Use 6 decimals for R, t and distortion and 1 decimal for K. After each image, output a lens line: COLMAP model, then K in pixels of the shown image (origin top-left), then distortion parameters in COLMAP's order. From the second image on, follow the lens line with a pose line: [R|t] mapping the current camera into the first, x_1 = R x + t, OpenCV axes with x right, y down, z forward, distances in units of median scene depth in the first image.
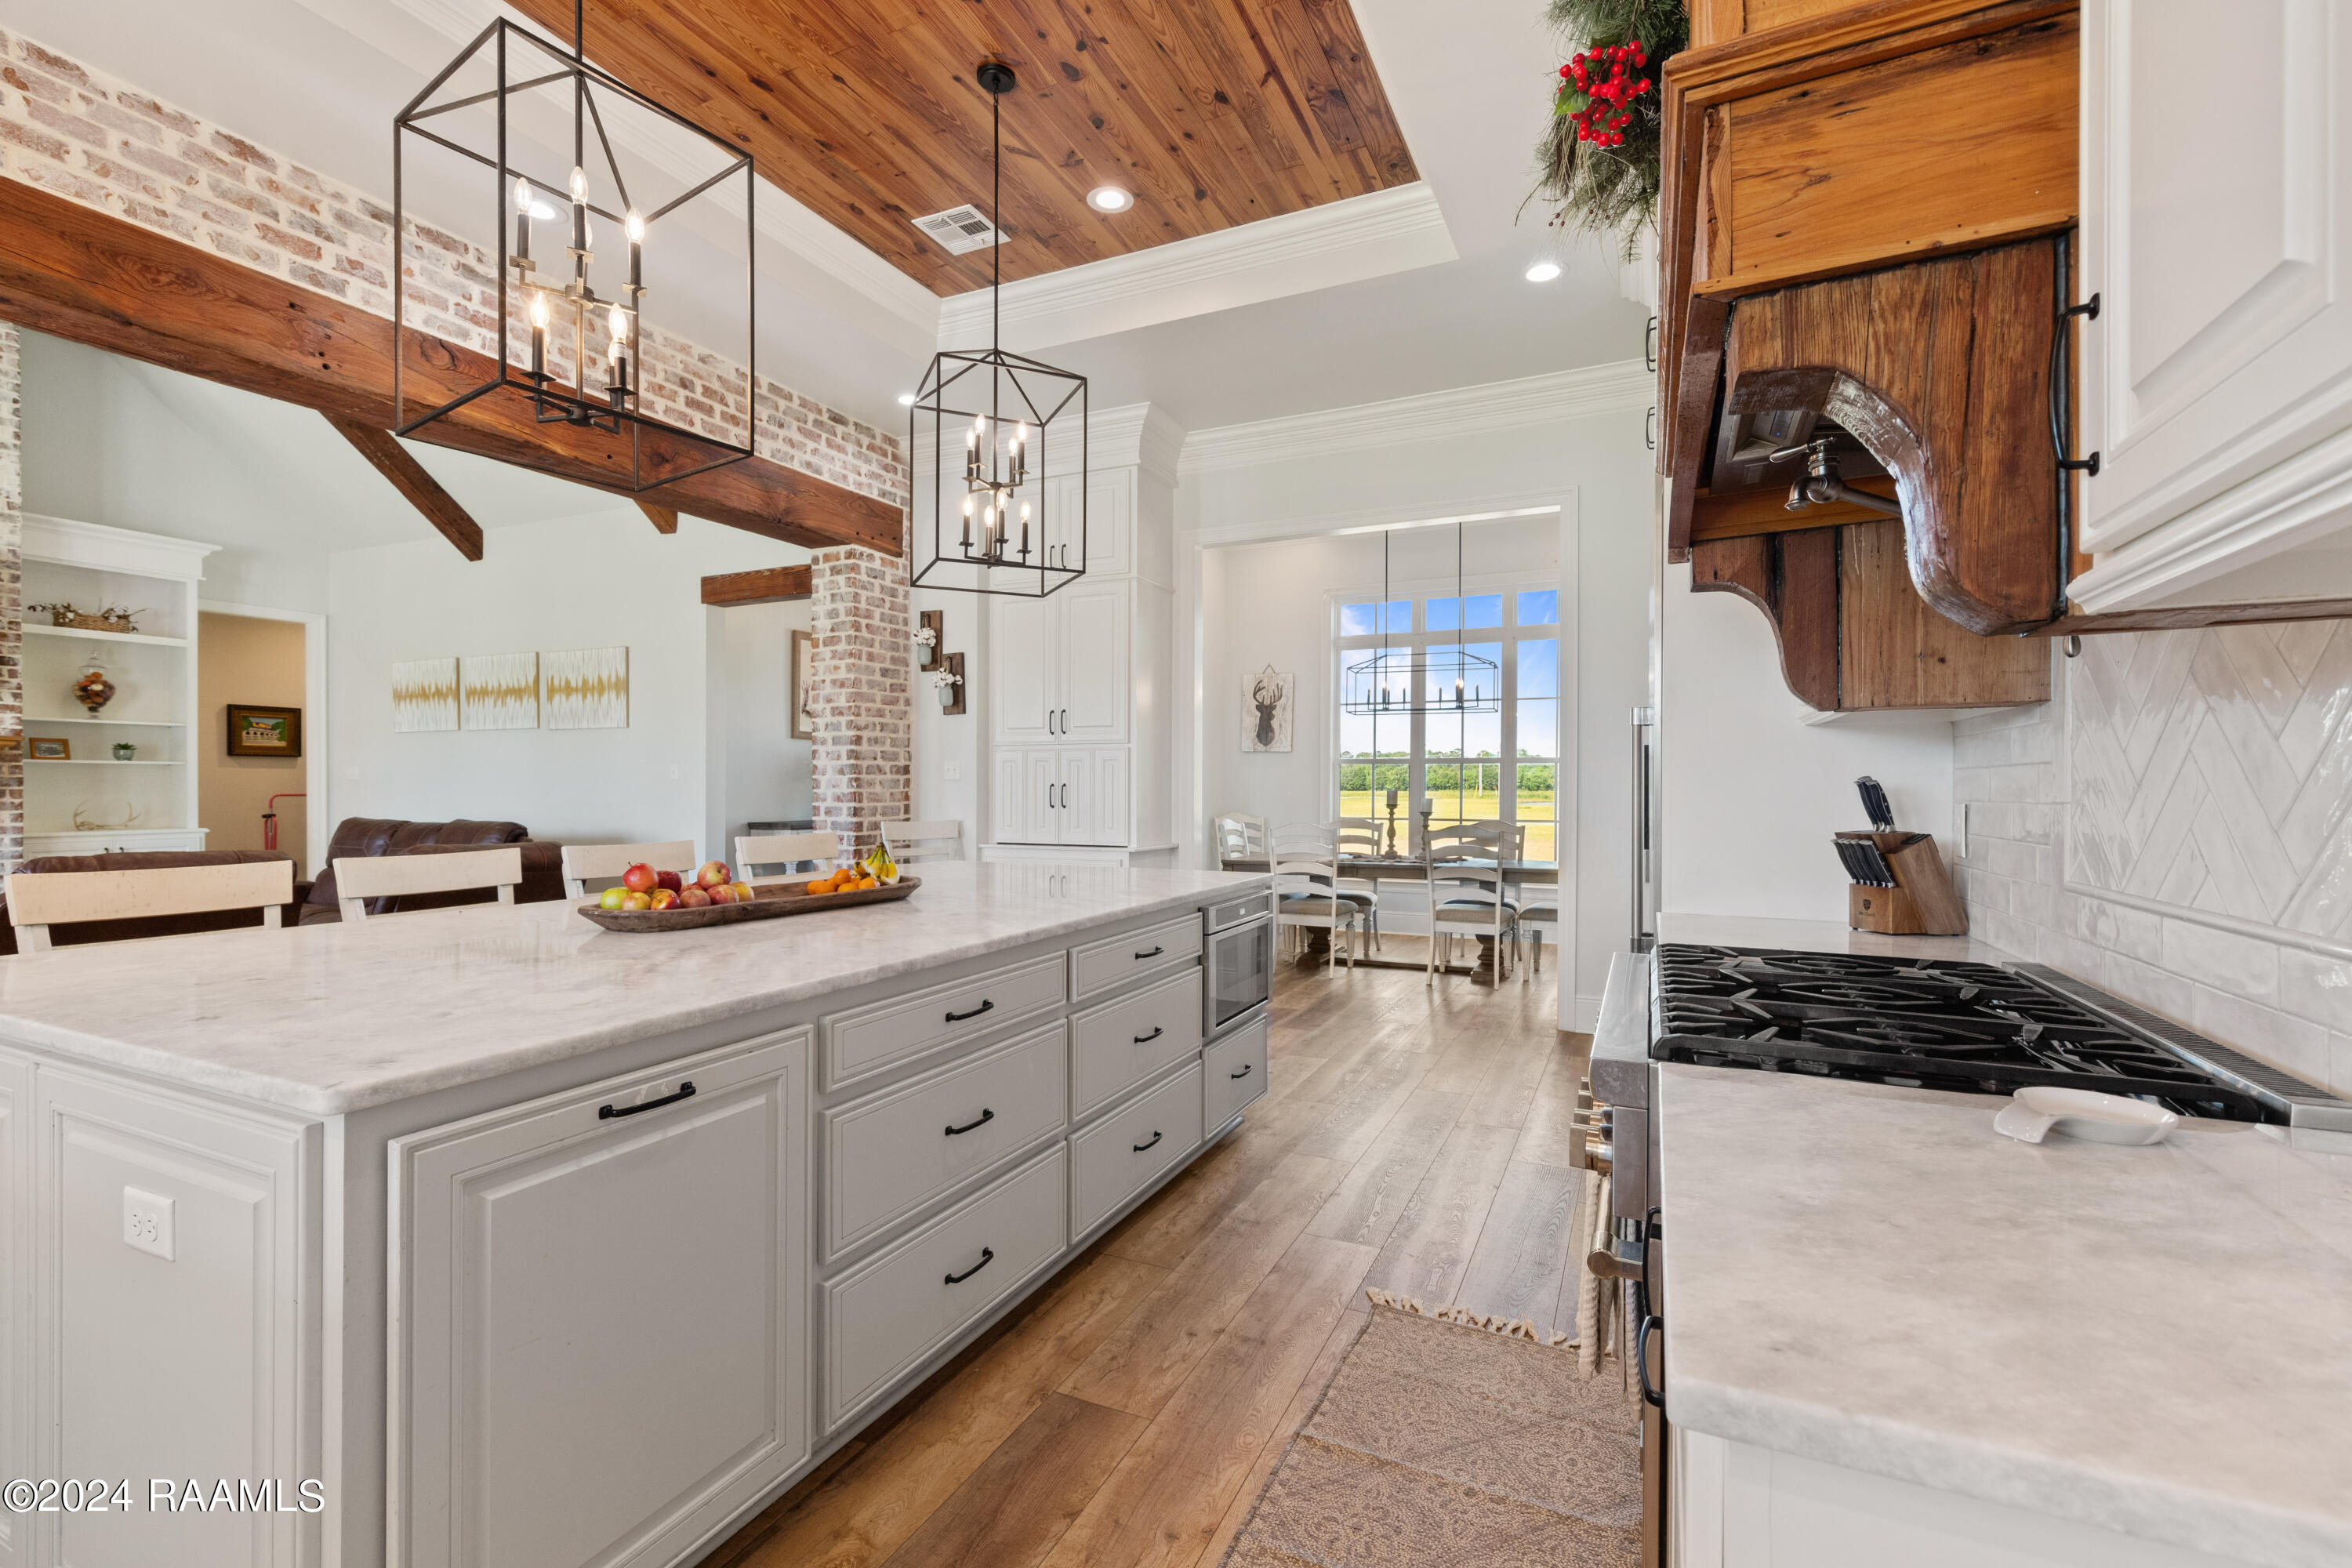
lens RADIAL K [[1020.0, 0, 1181.6], [0, 1020.0, 794.9], [0, 0, 1]] dist [0.004429, 0.000460]
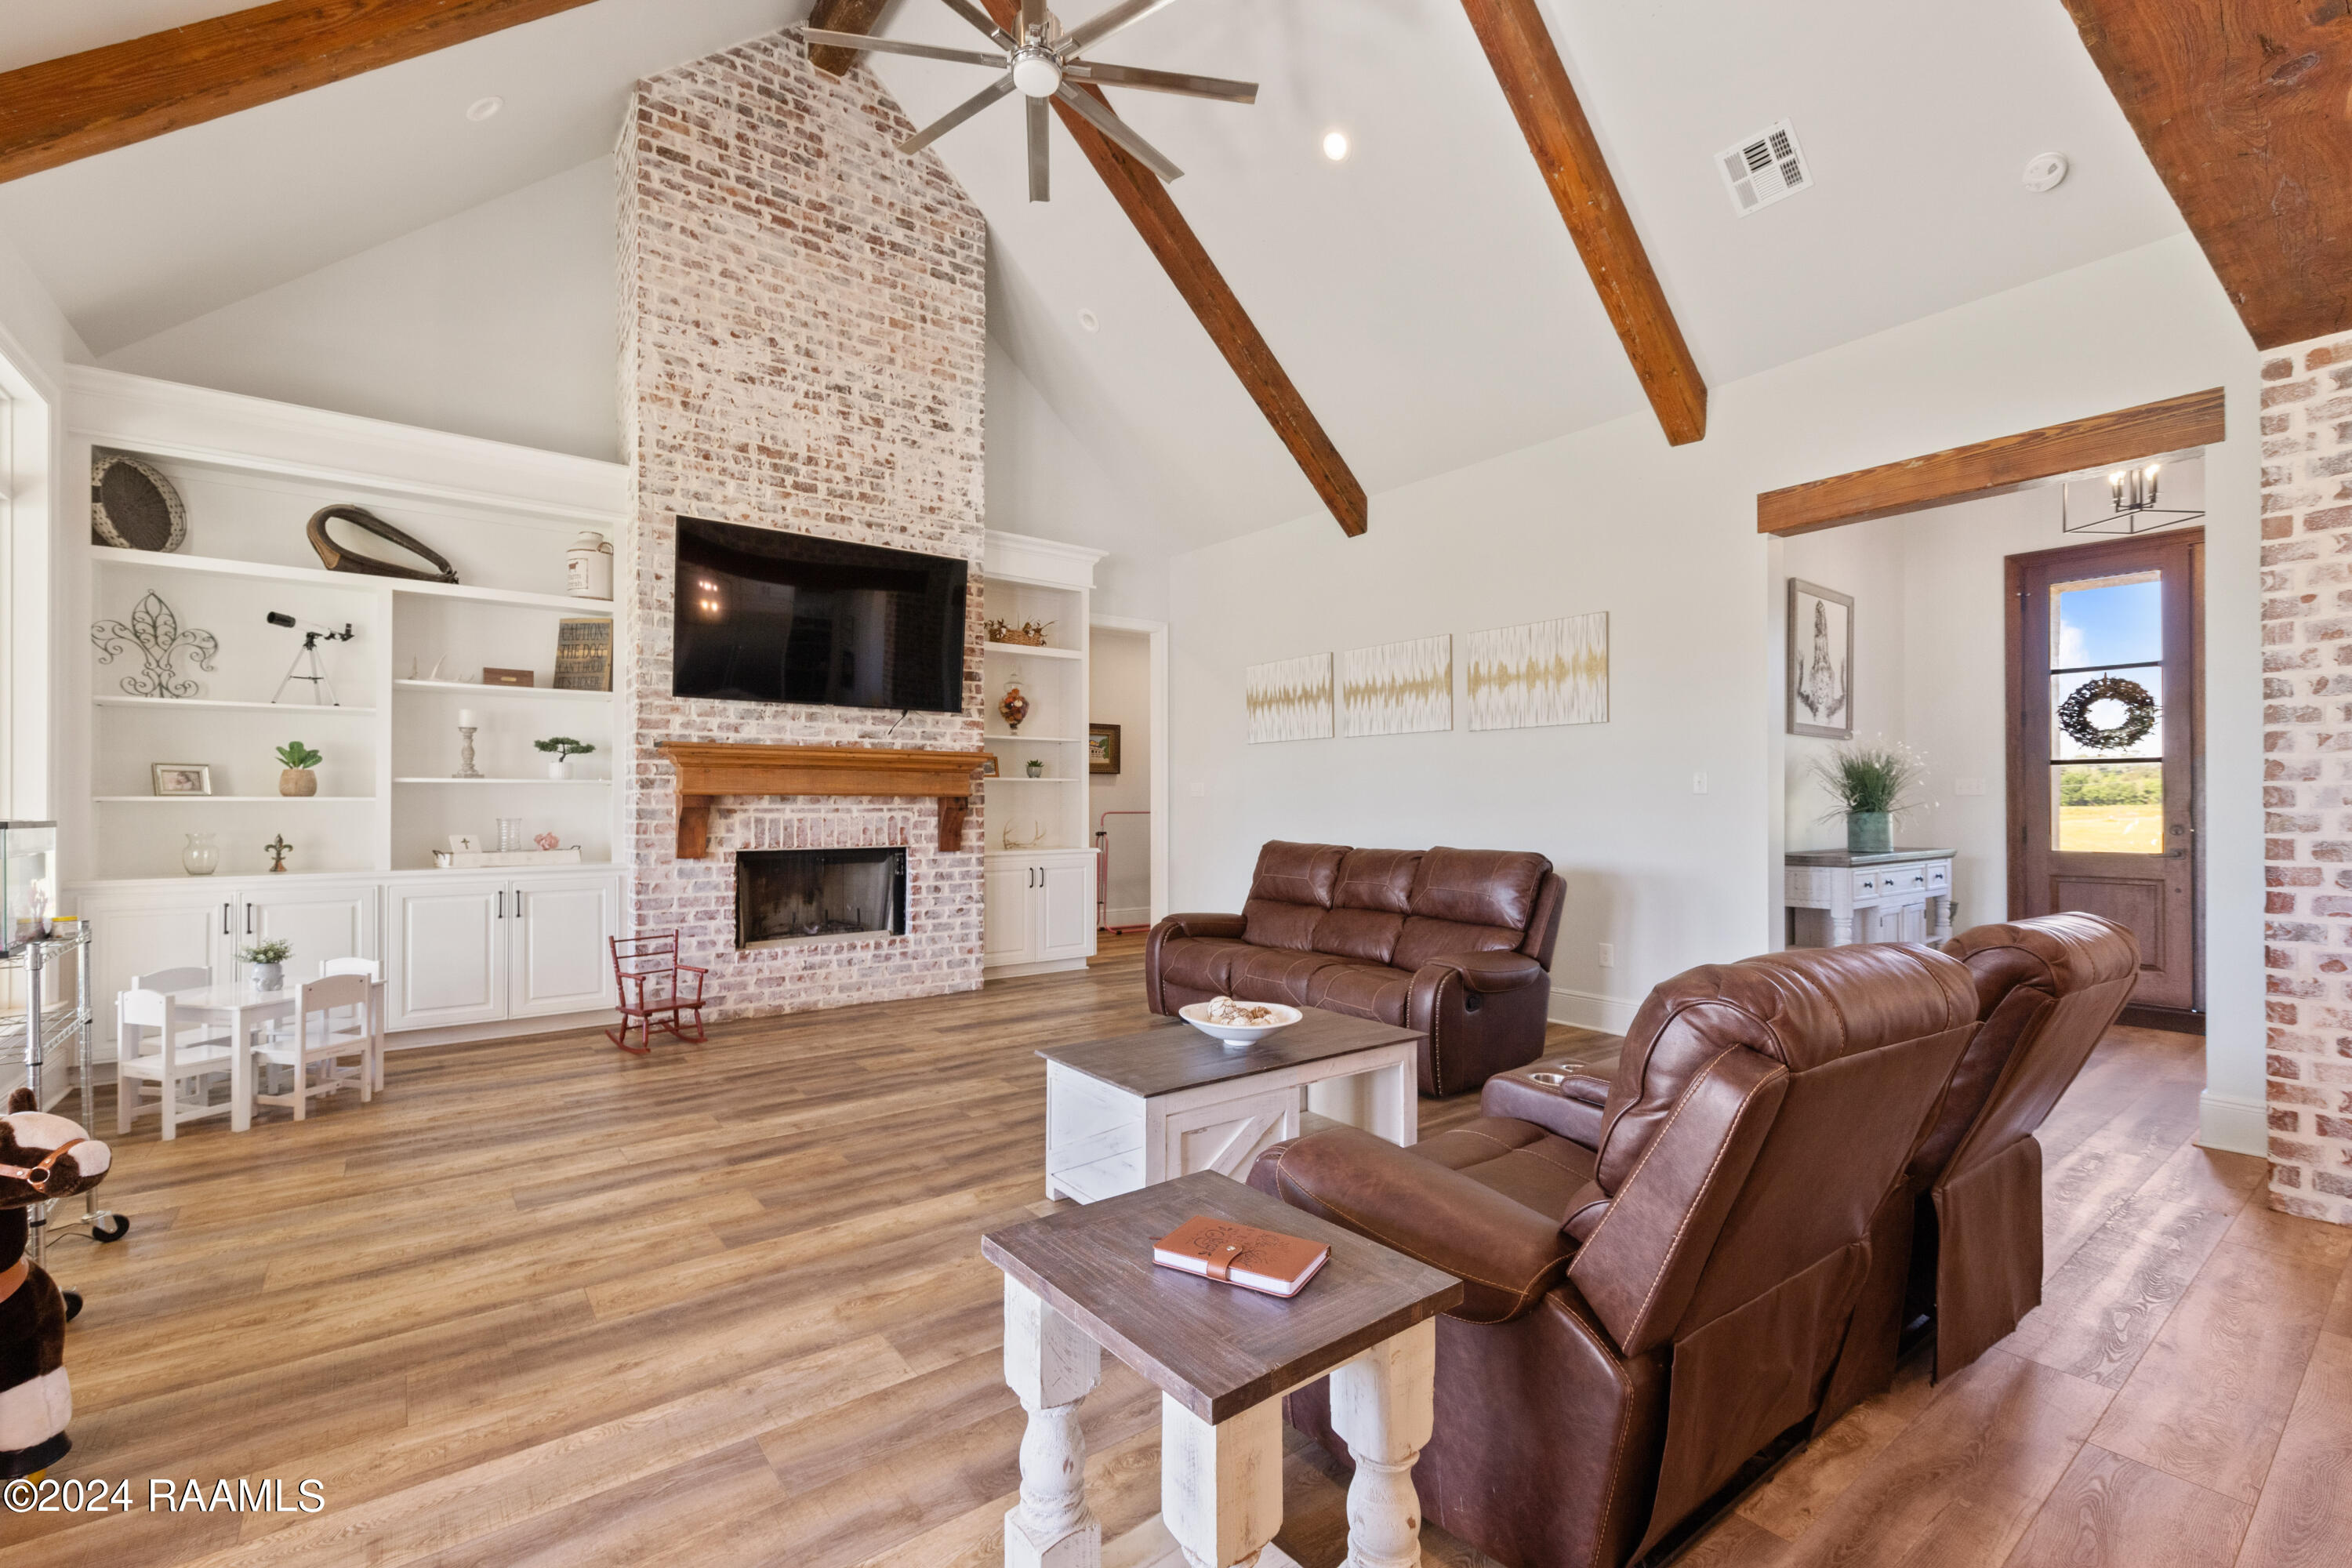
lens RADIAL K [[1020.0, 0, 1177.9], [0, 1020.0, 789.3], [0, 0, 1]] dist [0.004429, 0.000460]
pose [[0.881737, -0.007479, -0.471681, -0.455162], [-0.002059, 0.999804, -0.019703, -0.003738], [0.471736, 0.018344, 0.881549, 0.209443]]
